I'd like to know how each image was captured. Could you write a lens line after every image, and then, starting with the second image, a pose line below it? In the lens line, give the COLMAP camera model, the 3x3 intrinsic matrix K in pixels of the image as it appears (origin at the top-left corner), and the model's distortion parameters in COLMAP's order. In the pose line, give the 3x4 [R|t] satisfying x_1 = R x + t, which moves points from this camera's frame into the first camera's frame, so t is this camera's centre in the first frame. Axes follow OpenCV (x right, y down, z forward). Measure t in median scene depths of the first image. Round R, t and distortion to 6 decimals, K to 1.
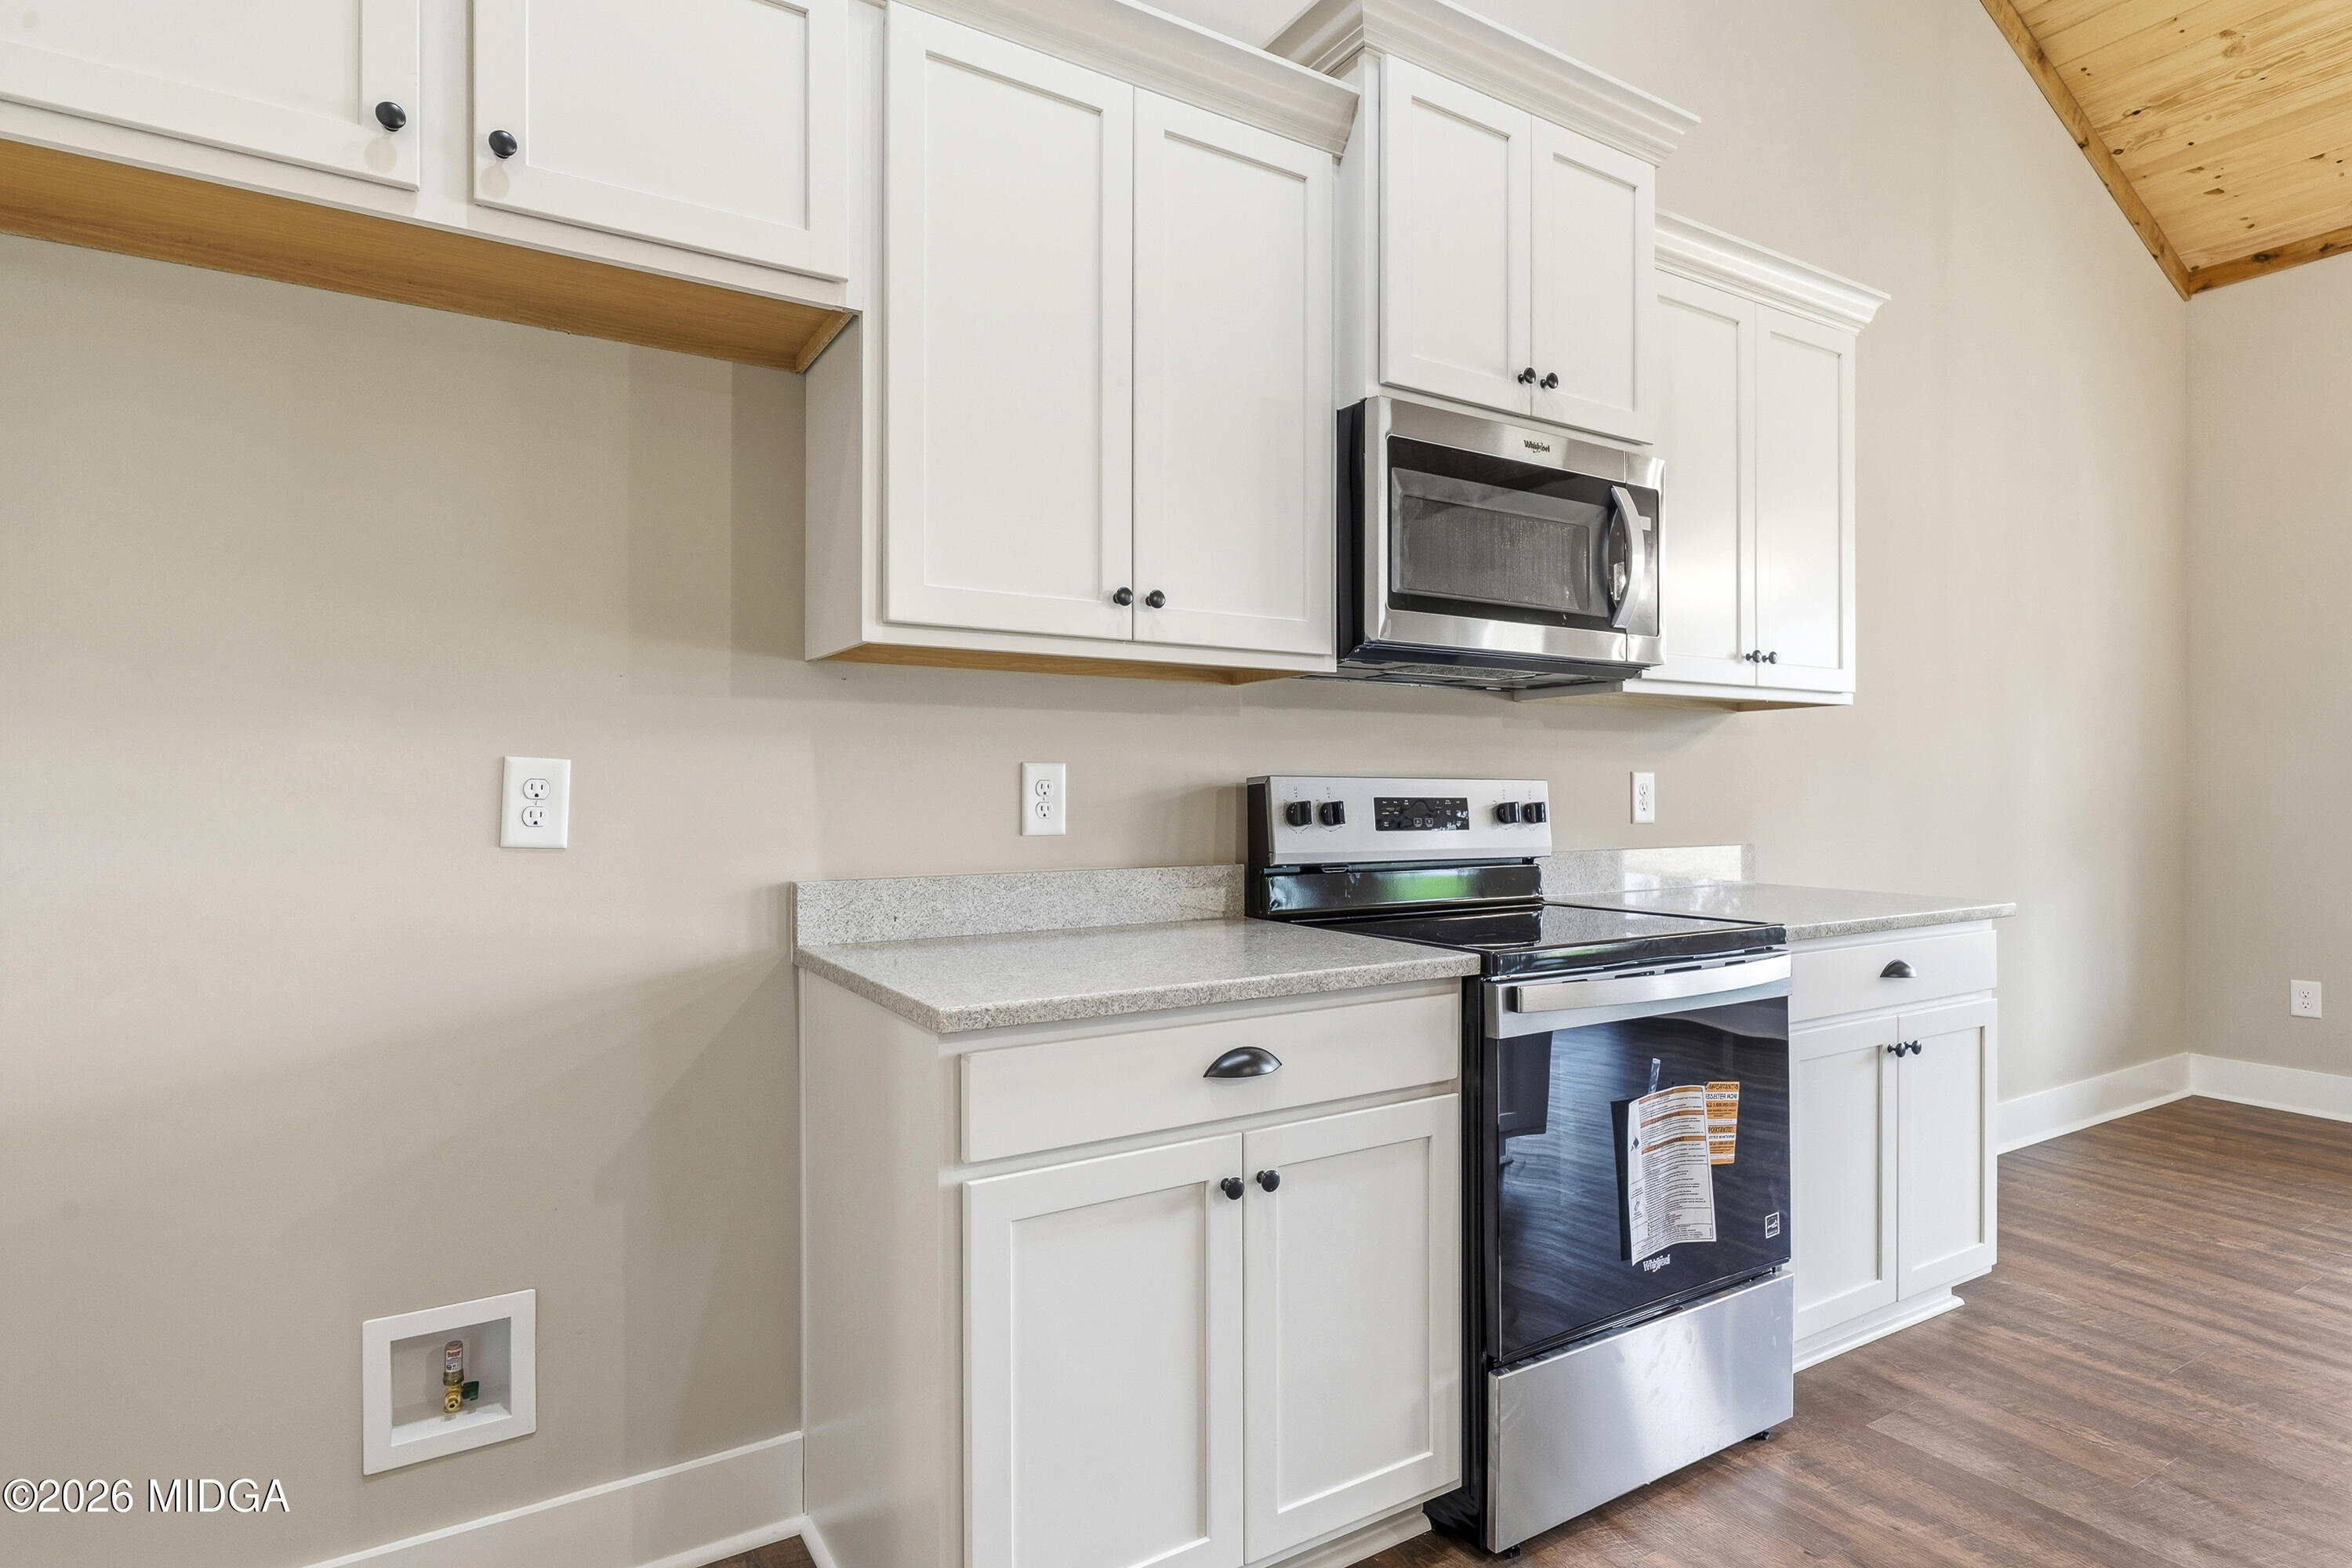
lens RADIAL K [[1180.3, 0, 1165.7], [0, 1180.3, 788.9], [0, 0, 1]] dist [-0.003131, 0.000158]
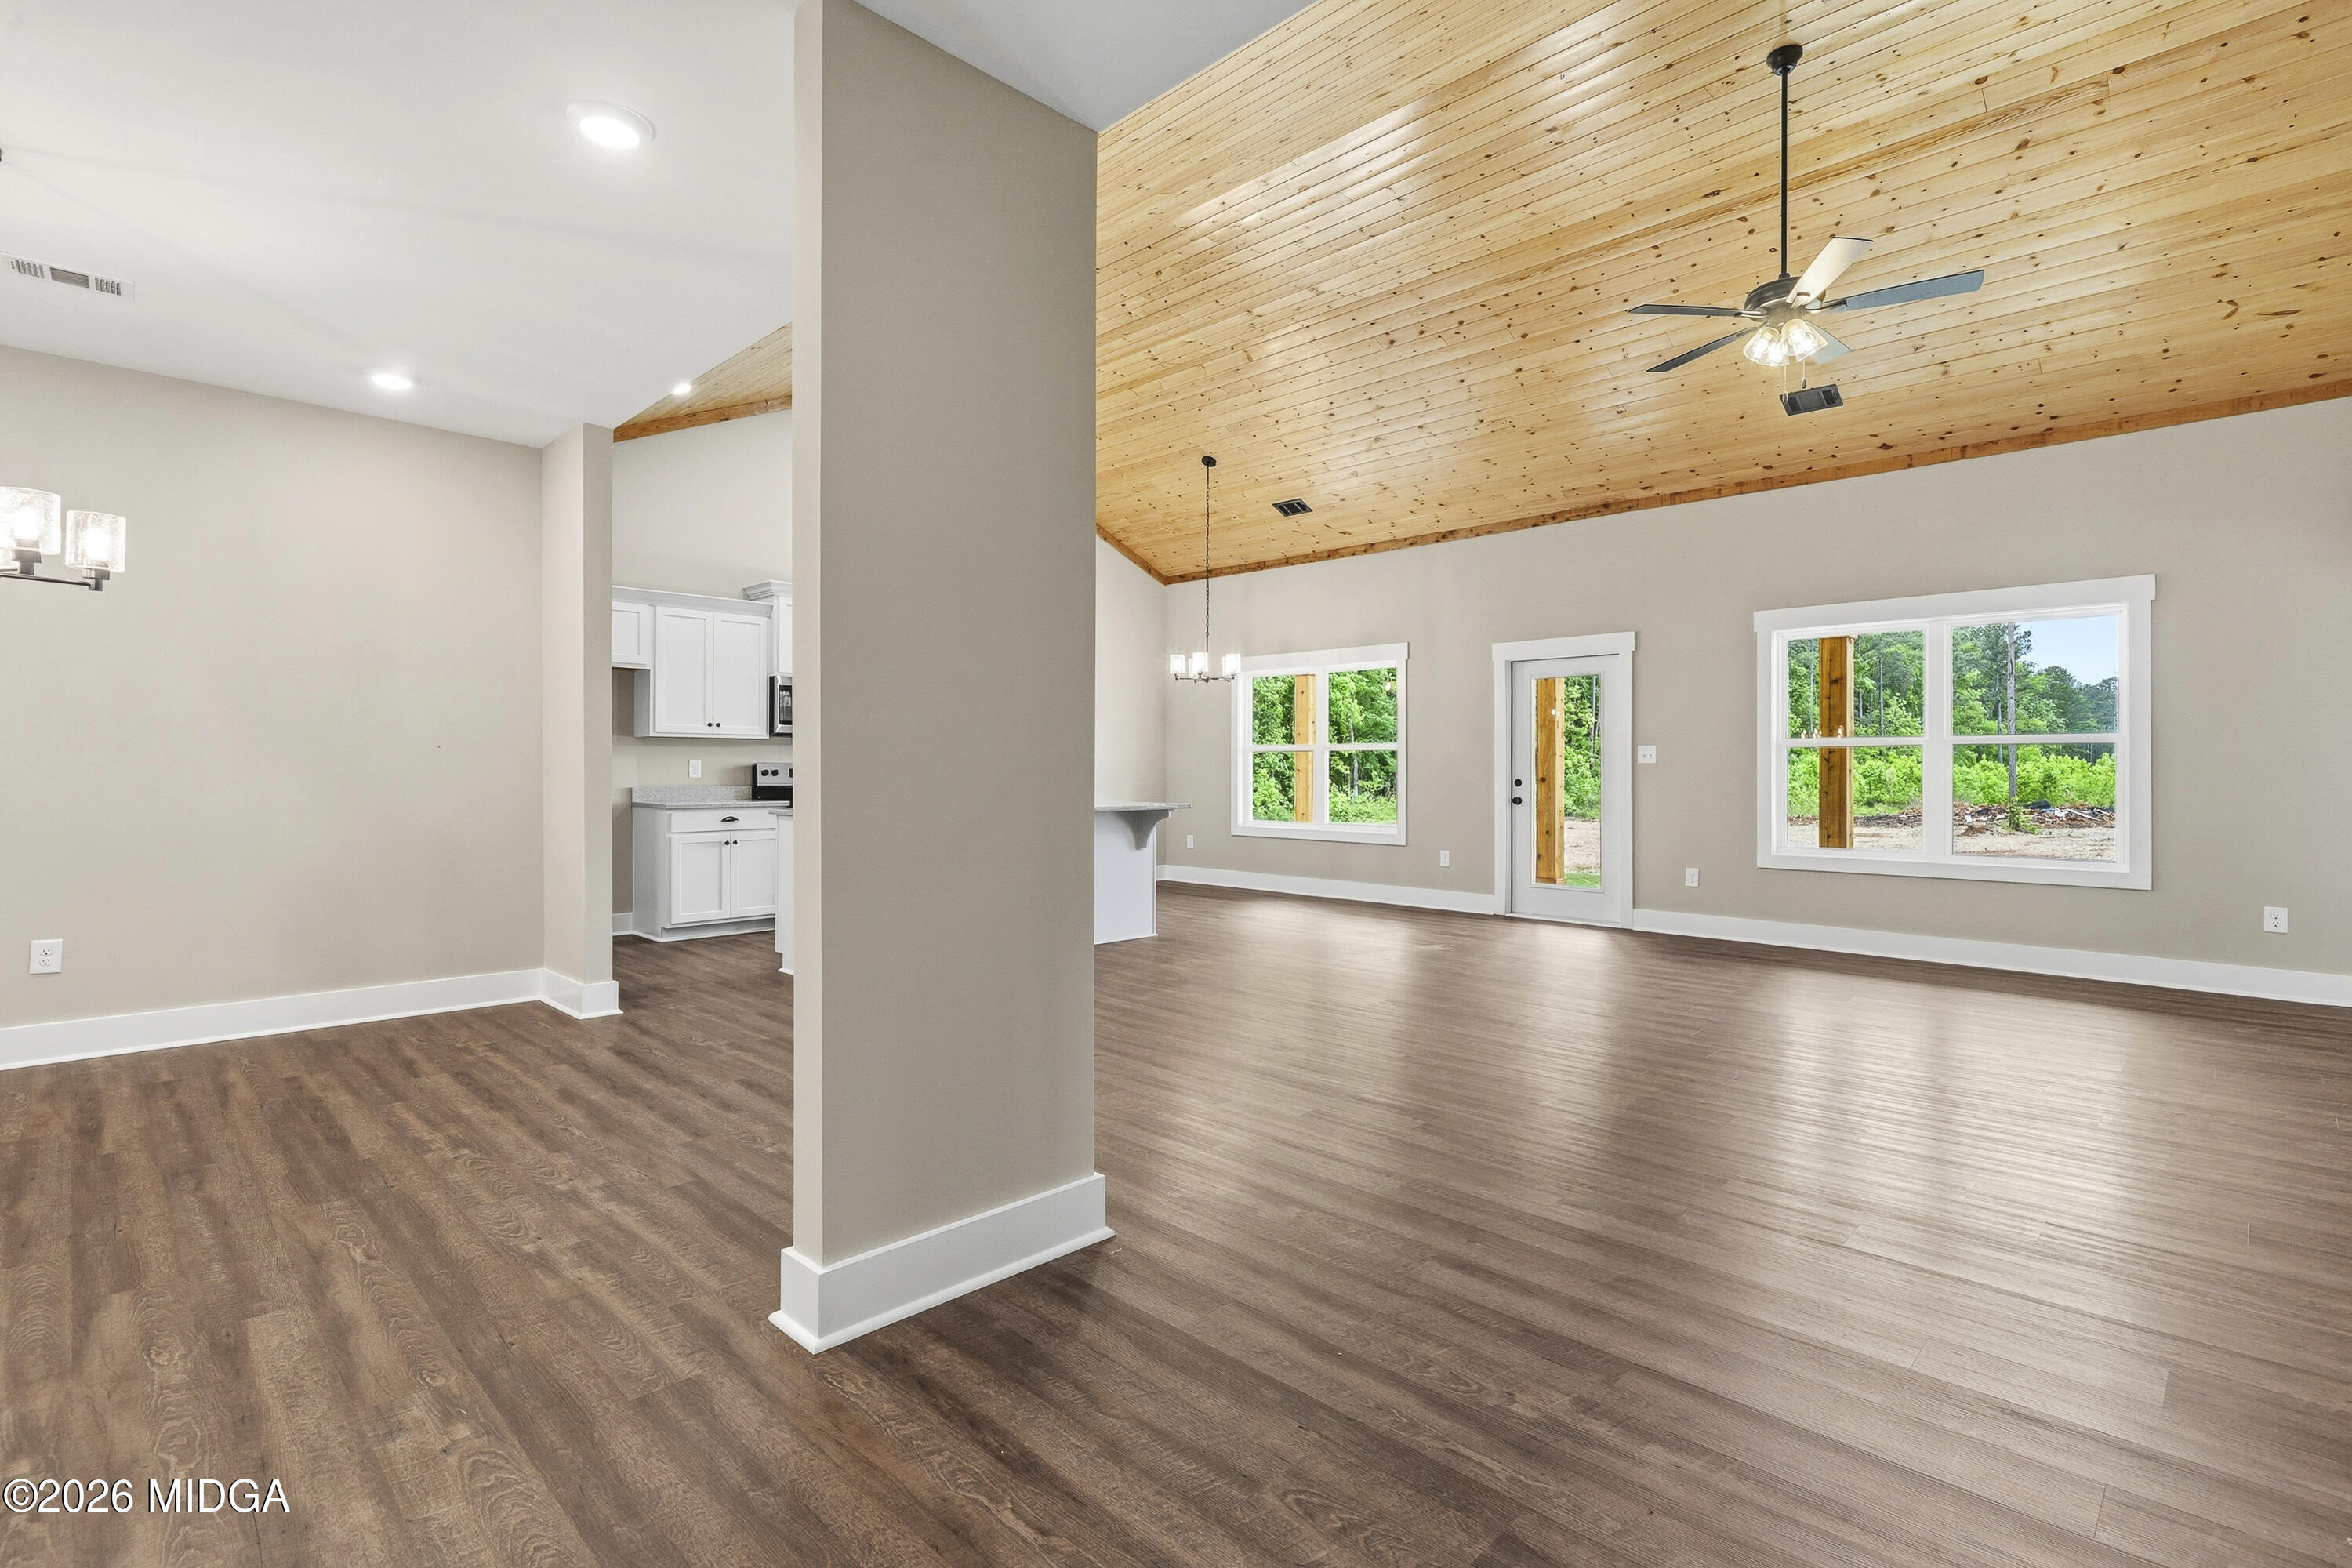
lens RADIAL K [[1083.6, 0, 1158.8], [0, 1083.6, 764.1], [0, 0, 1]] dist [0.001148, -0.000881]
pose [[0.972306, 0.004144, 0.233673, 0.579103], [-0.003754, 0.999991, -0.002114, -0.005315], [-0.233679, 0.001178, 0.972313, -3.012421]]
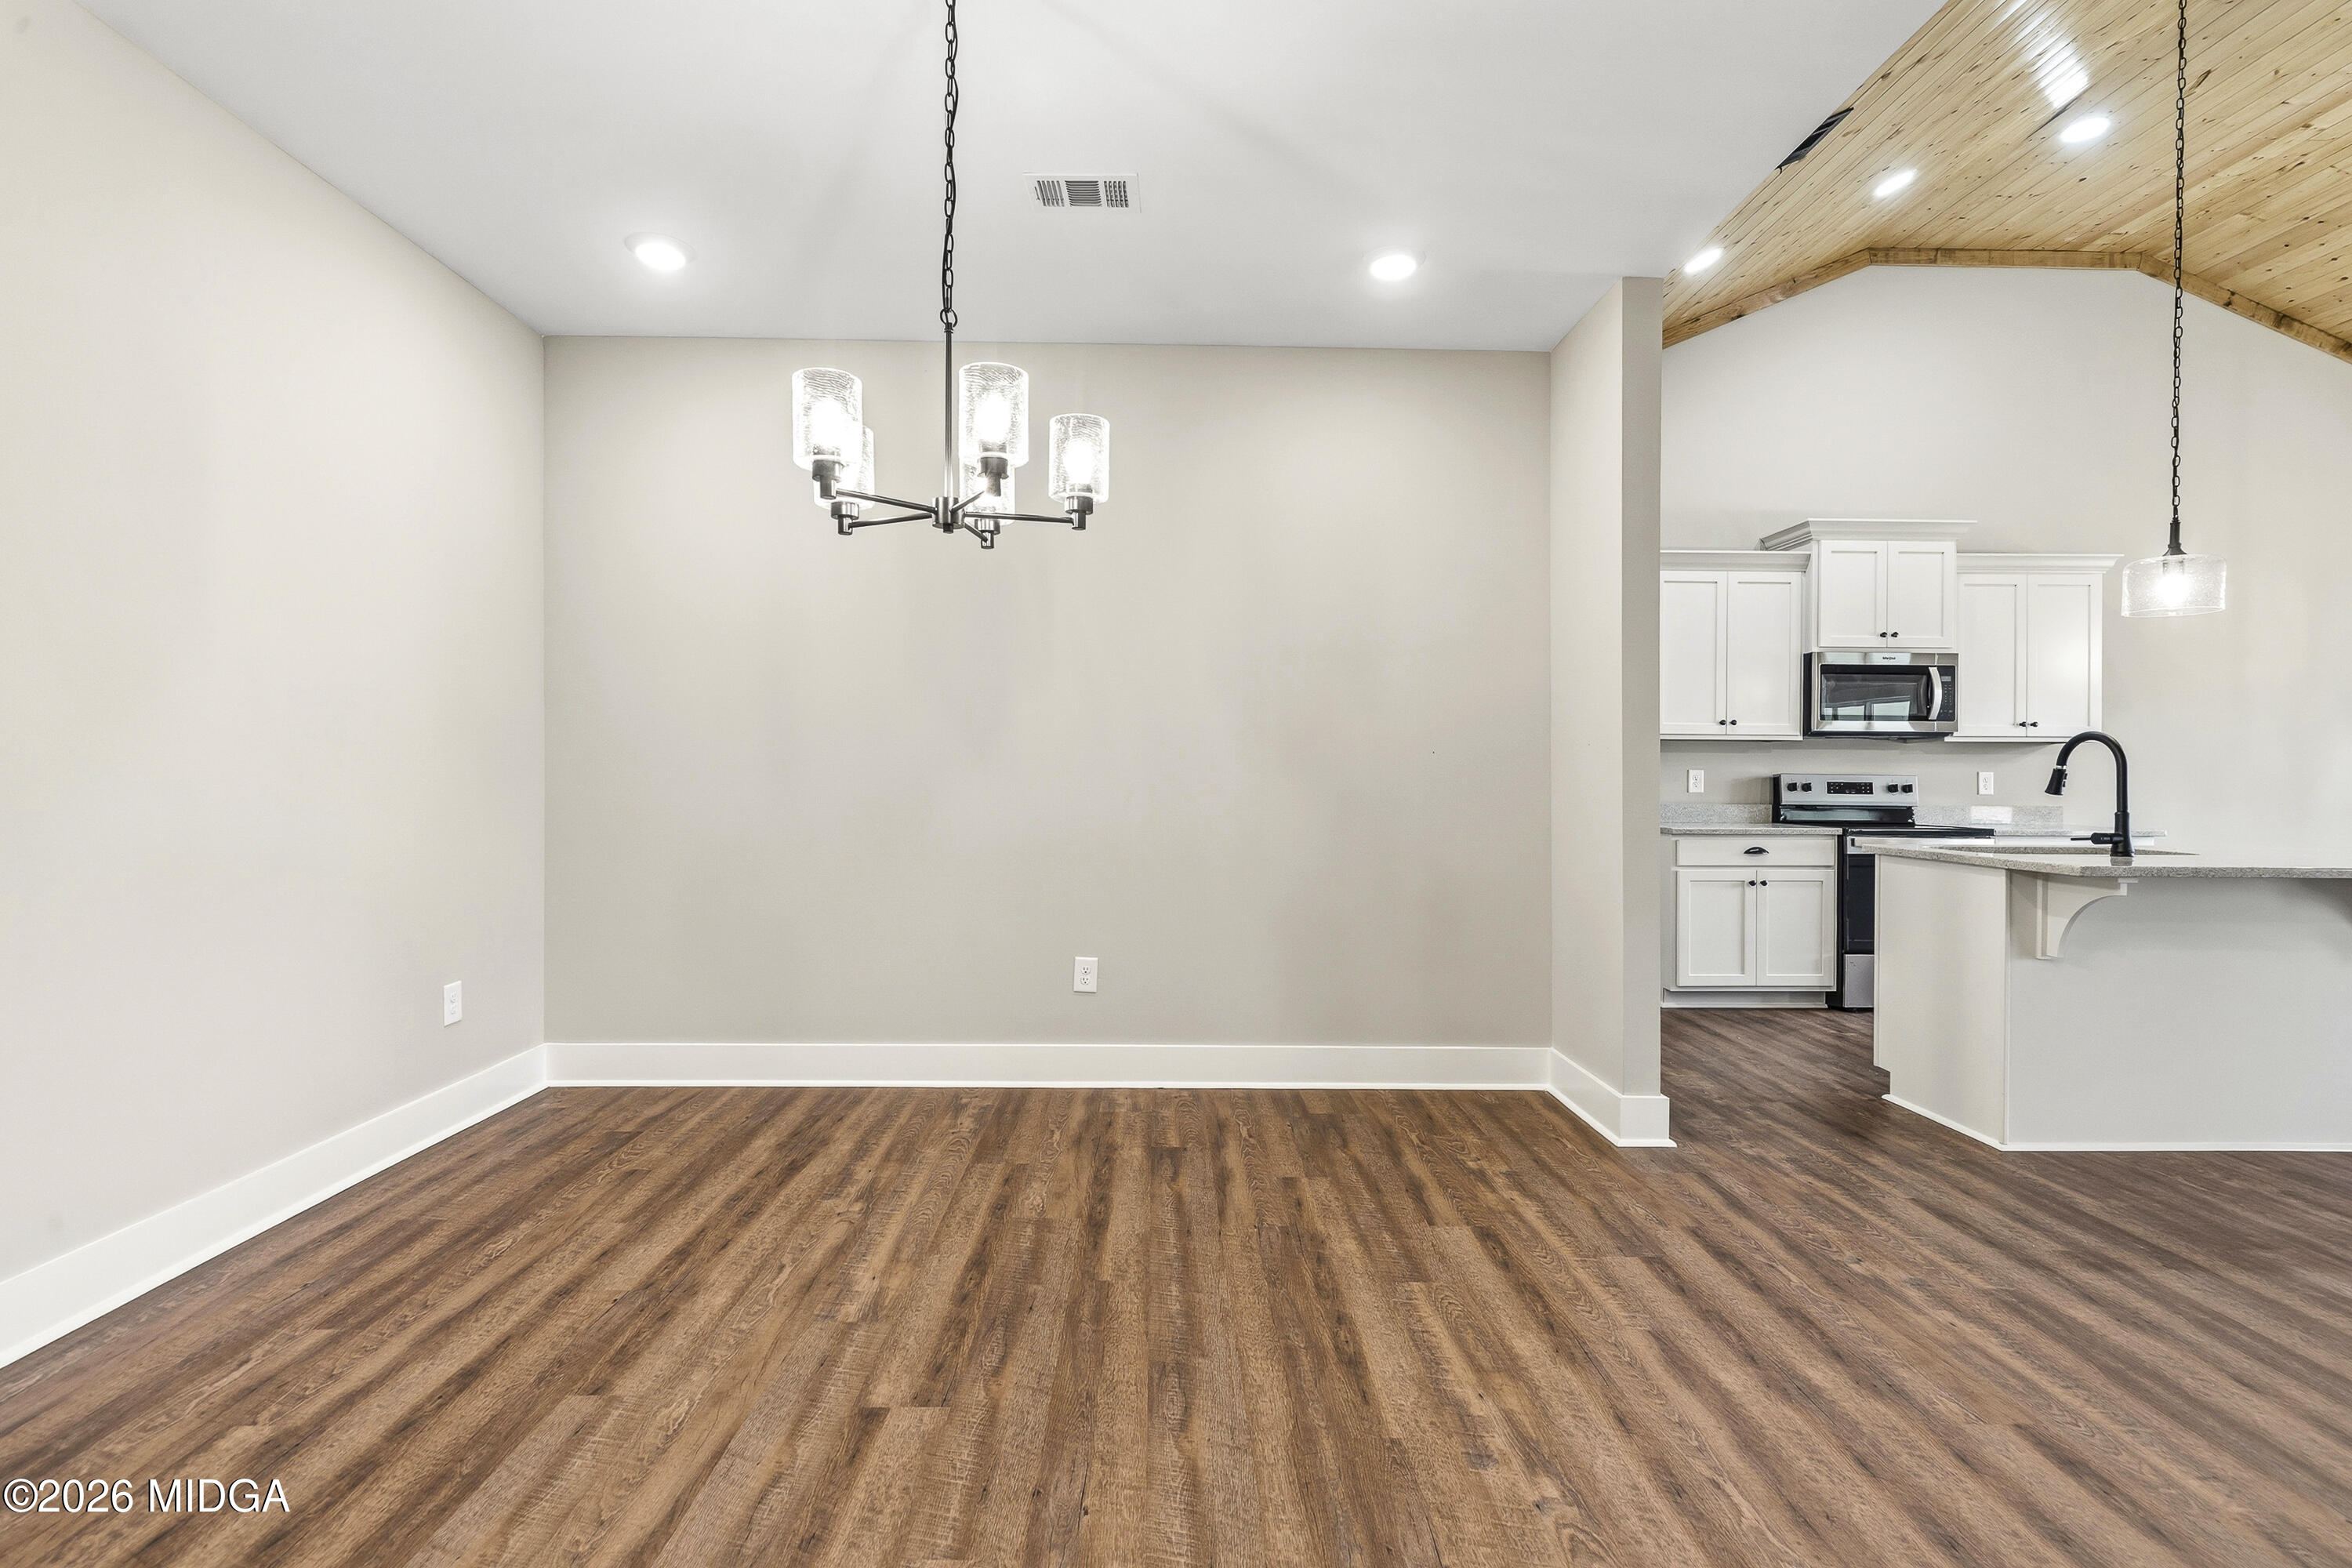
lens RADIAL K [[1083.6, 0, 1186.7], [0, 1083.6, 776.0], [0, 0, 1]] dist [0.001148, -0.000881]
pose [[0.866778, 0.005372, -0.498666, 0.158303], [-0.005283, 0.999985, 0.001590, -0.002427], [0.498667, 0.001256, 0.866793, -2.154974]]
